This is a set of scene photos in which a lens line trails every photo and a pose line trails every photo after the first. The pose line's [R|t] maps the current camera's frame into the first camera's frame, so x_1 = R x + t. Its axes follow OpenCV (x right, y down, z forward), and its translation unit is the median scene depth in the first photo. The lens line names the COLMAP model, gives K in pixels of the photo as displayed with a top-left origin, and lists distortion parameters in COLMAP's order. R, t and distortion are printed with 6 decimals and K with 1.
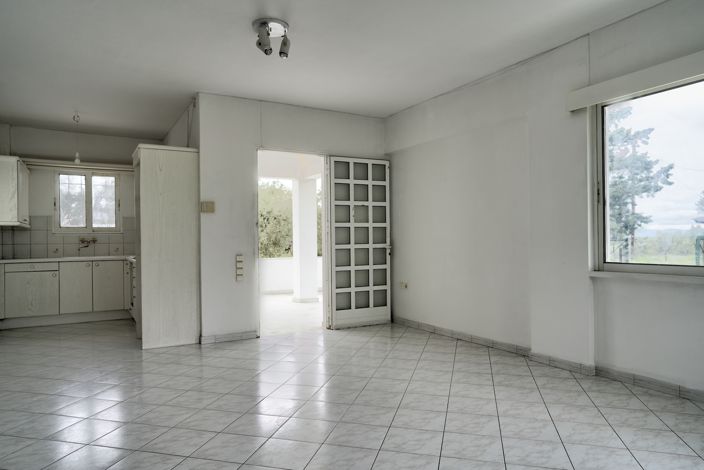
lens RADIAL K [[469.3, 0, 350.3], [0, 469.3, 238.7], [0, 0, 1]] dist [-0.041297, 0.066629]
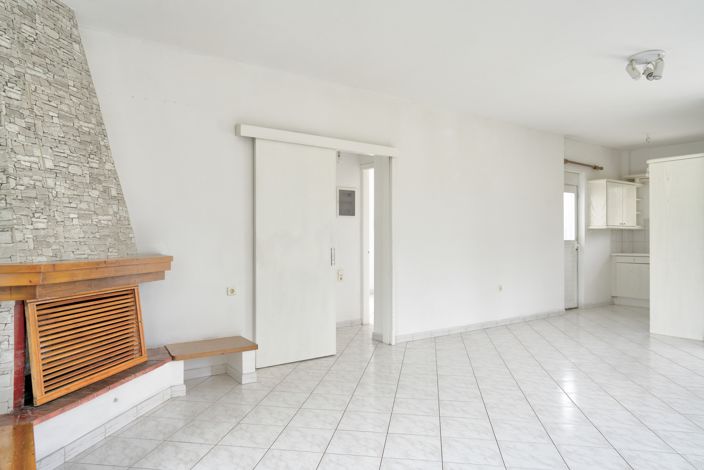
lens RADIAL K [[469.3, 0, 350.3], [0, 469.3, 238.7], [0, 0, 1]] dist [-0.041297, 0.066629]
pose [[0.108741, 0.011372, -0.994005, 0.519819], [0.005283, 0.999914, 0.012018, -0.016927], [0.994056, -0.006558, 0.108671, 0.090285]]
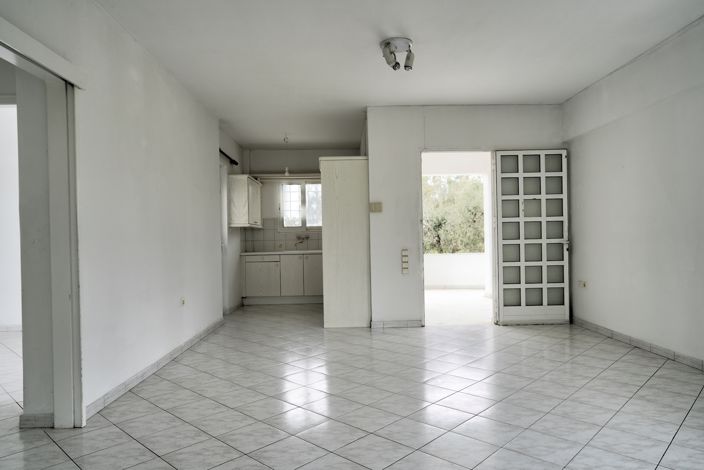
lens RADIAL K [[469.3, 0, 350.3], [0, 469.3, 238.7], [0, 0, 1]] dist [-0.041297, 0.066629]
pose [[0.879060, -0.006125, -0.476672, 0.152886], [0.011355, 0.999903, 0.008092, -0.001518], [0.476576, -0.012526, 0.879044, -0.020694]]
